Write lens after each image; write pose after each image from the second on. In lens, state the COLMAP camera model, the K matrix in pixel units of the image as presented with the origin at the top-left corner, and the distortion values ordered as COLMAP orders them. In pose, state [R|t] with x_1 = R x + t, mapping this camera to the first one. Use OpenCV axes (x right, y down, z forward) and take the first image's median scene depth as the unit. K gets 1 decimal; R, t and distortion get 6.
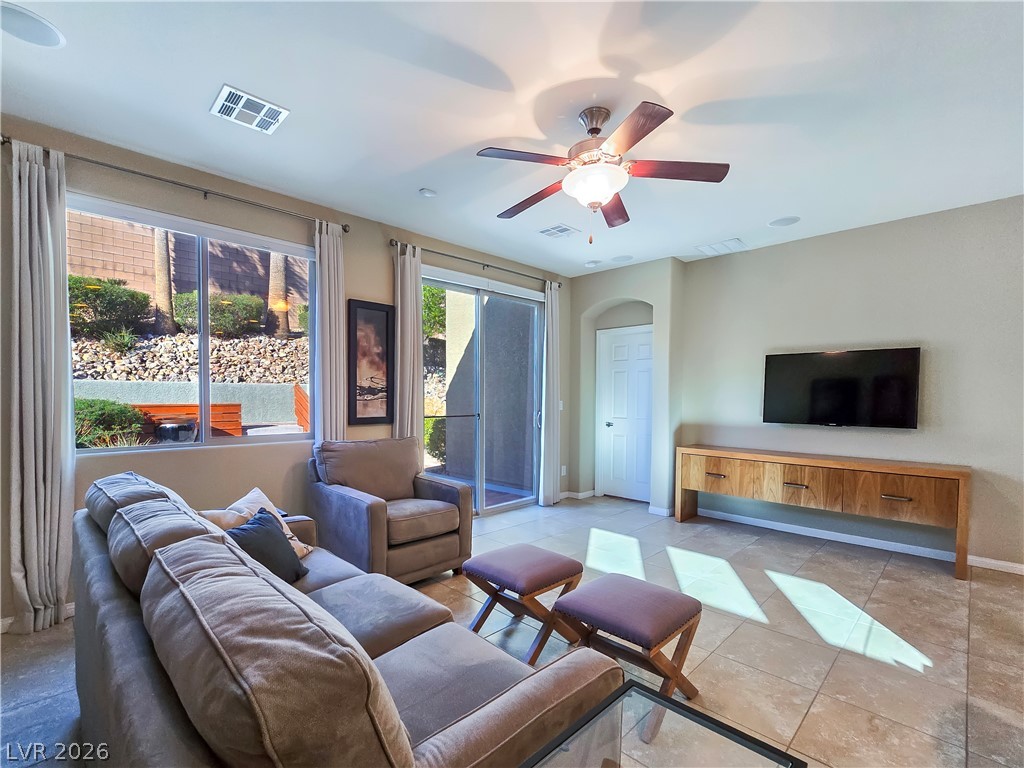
lens RADIAL K [[458.4, 0, 520.2], [0, 458.4, 408.5], [0, 0, 1]] dist [-0.005548, 0.000946]
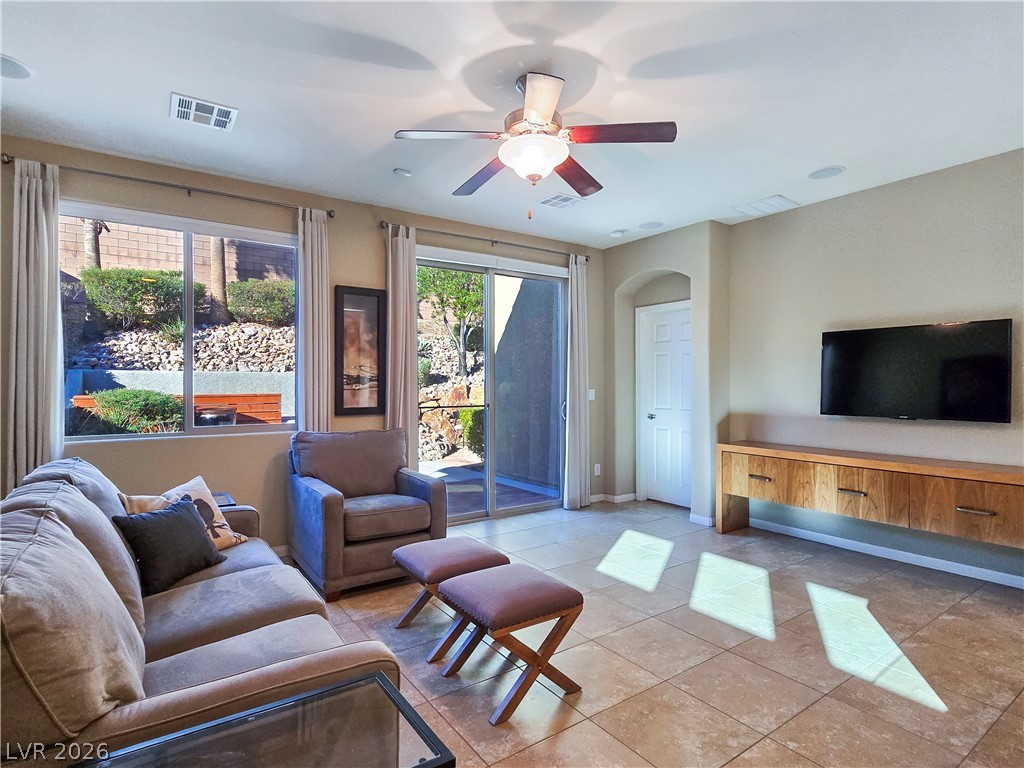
lens RADIAL K [[527.9, 0, 522.8], [0, 527.9, 380.9], [0, 0, 1]] dist [-0.002266, -0.002694]
pose [[0.985368, -0.007560, -0.170275, 0.191872], [0.001902, 0.999441, -0.033369, 0.001023], [0.170432, 0.032557, 0.984831, -0.023902]]
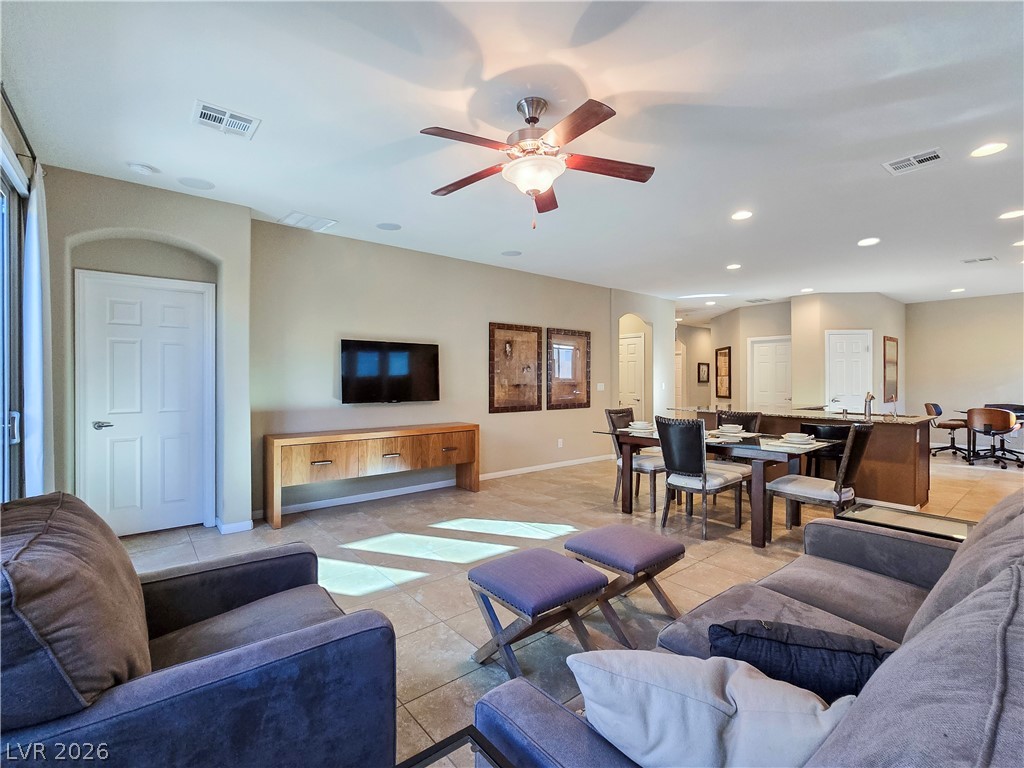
lens RADIAL K [[460.0, 0, 503.9], [0, 460.0, 371.1], [0, 0, 1]] dist [-0.009959, -0.000278]
pose [[0.116591, 0.015281, 0.993062, -0.539146], [0.030787, 0.999345, -0.018992, -0.014650], [-0.992703, 0.032788, 0.116045, 0.587173]]
